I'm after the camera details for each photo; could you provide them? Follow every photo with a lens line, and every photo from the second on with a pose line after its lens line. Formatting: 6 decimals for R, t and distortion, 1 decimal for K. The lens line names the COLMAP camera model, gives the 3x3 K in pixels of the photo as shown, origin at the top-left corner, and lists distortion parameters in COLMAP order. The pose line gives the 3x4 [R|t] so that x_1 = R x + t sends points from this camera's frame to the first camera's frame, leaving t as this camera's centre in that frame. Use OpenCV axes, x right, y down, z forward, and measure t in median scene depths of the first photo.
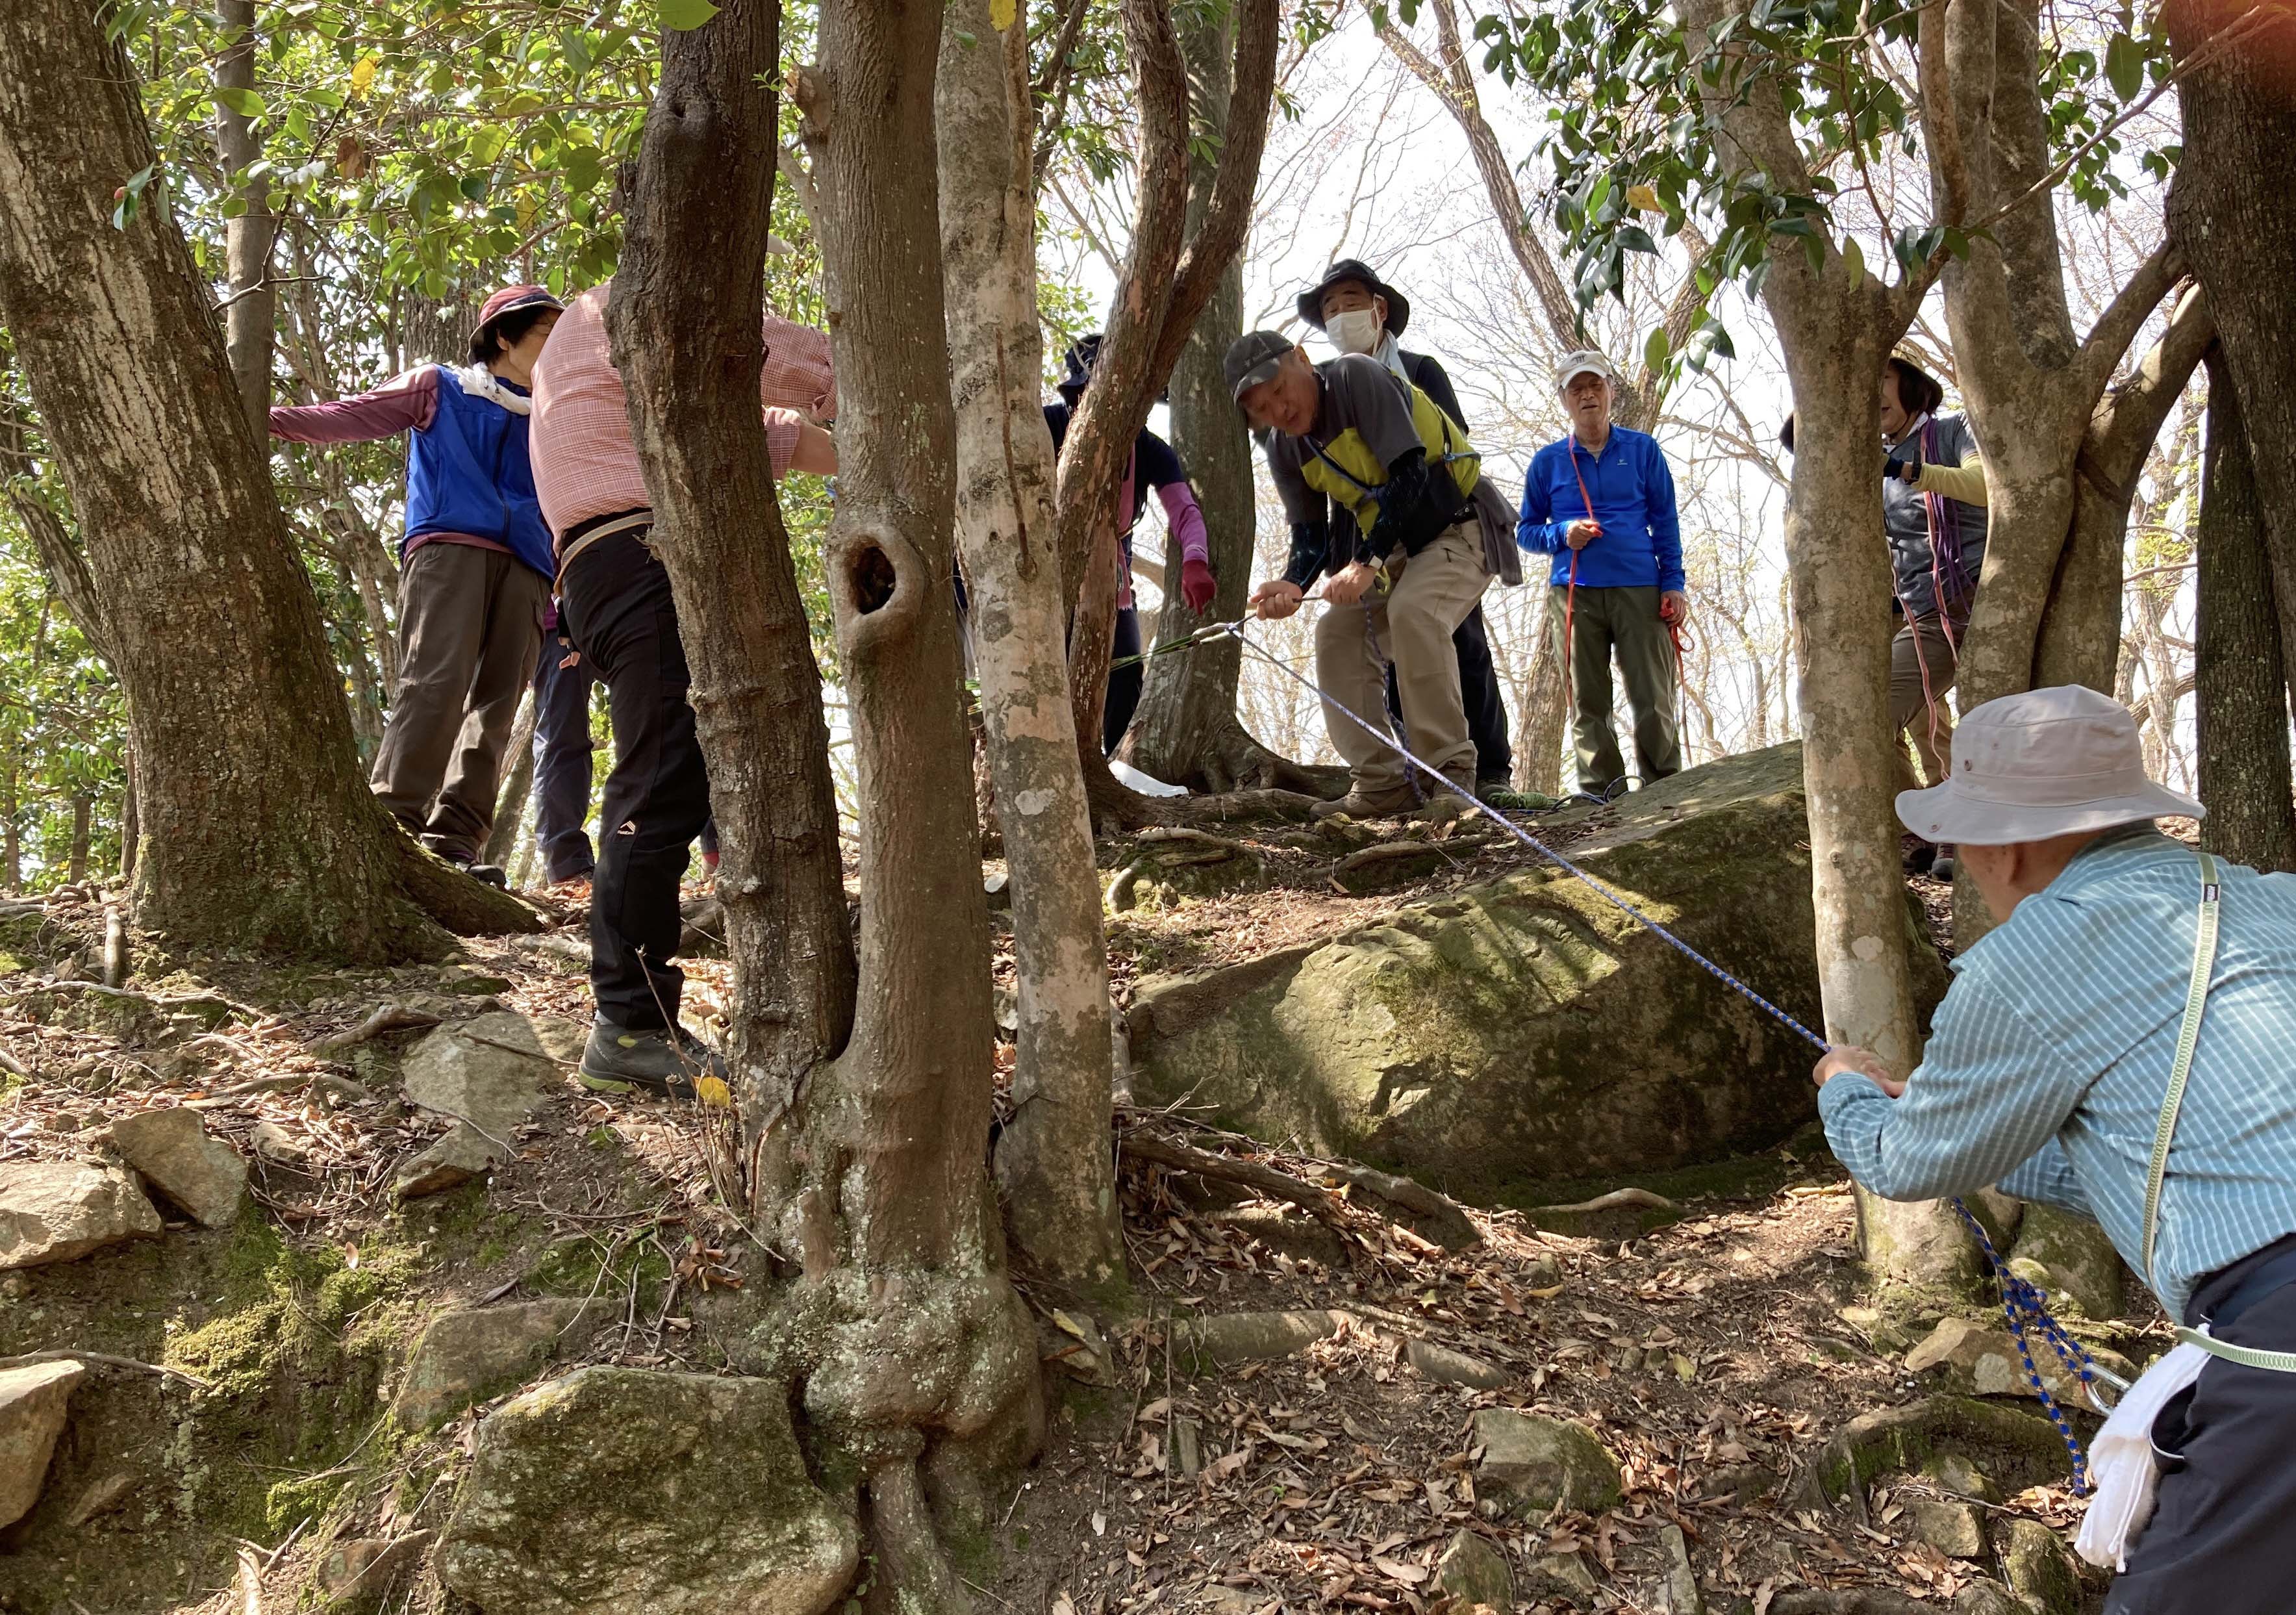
lens RADIAL K [[2152.4, 0, 1229.6], [0, 2152.4, 810.5], [0, 0, 1]] dist [-0.000344, -0.201236]
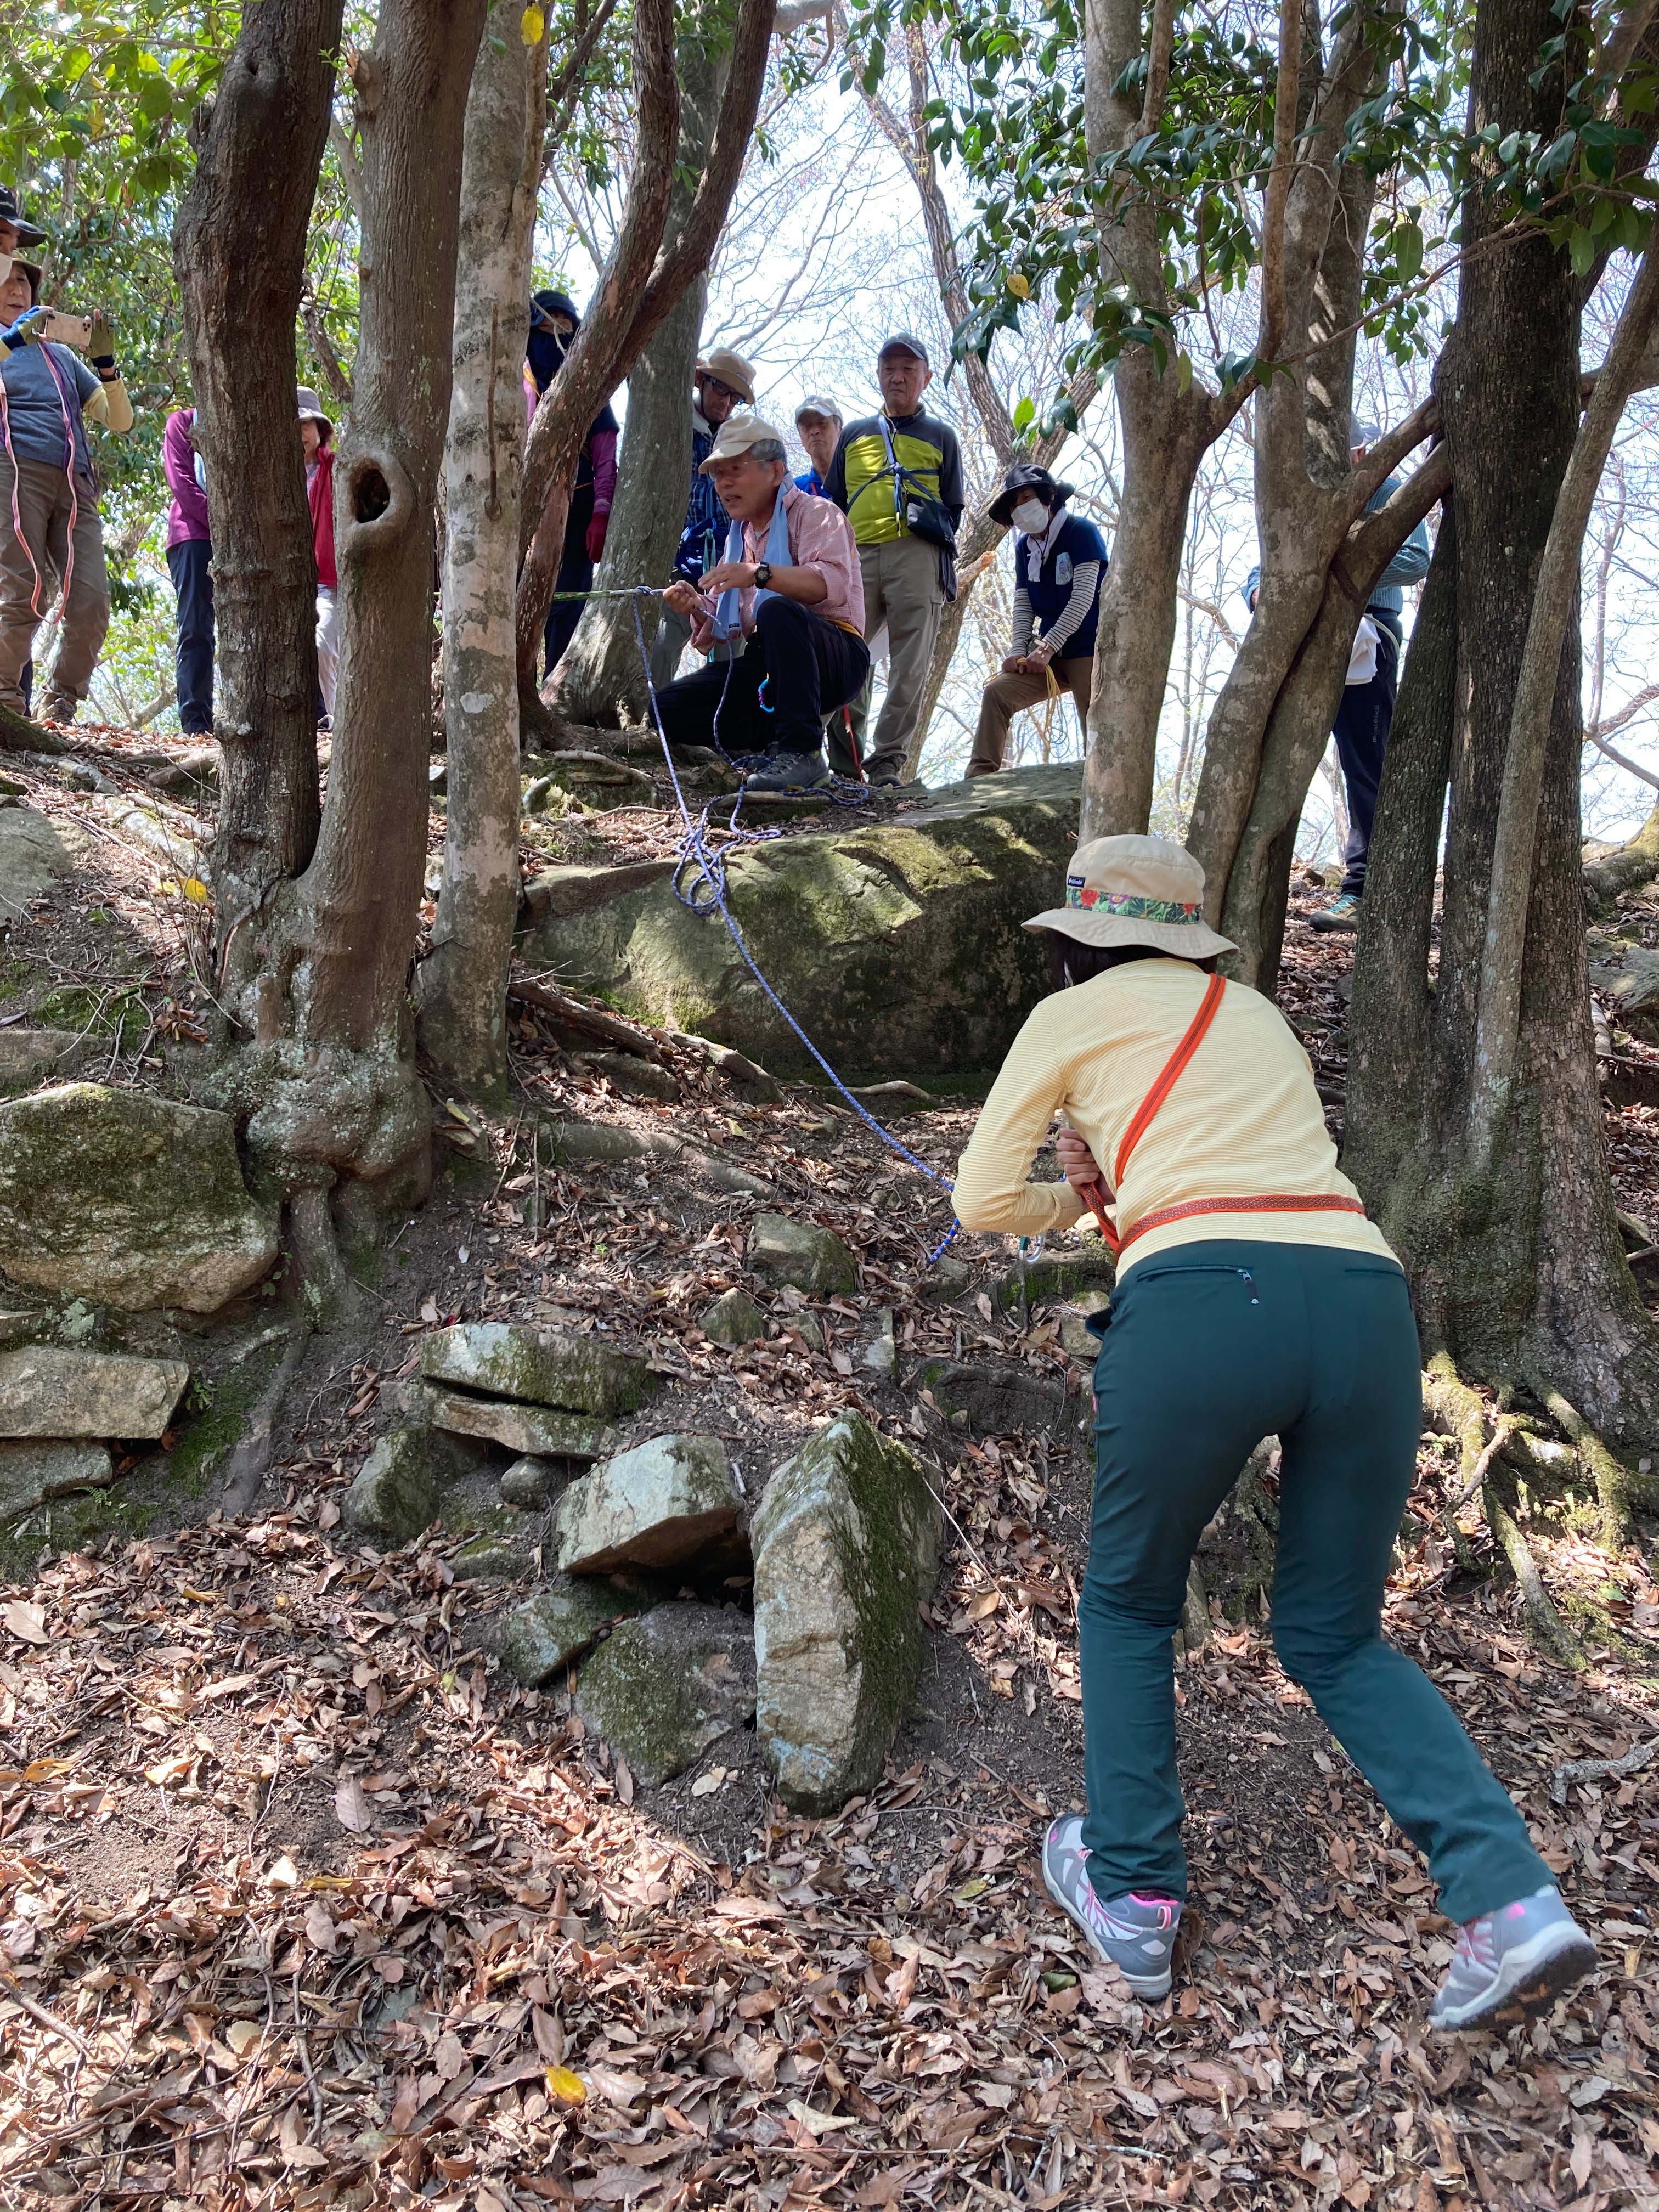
lens RADIAL K [[1835.8, 0, 829.5], [0, 1835.8, 1106.0], [0, 0, 1]] dist [0.006655, -0.099728]
pose [[0.983327, 0.129717, 0.127440, 0.005240], [-0.149721, 0.975276, 0.162542, 0.021108], [-0.103205, -0.178912, 0.978437, -0.109021]]
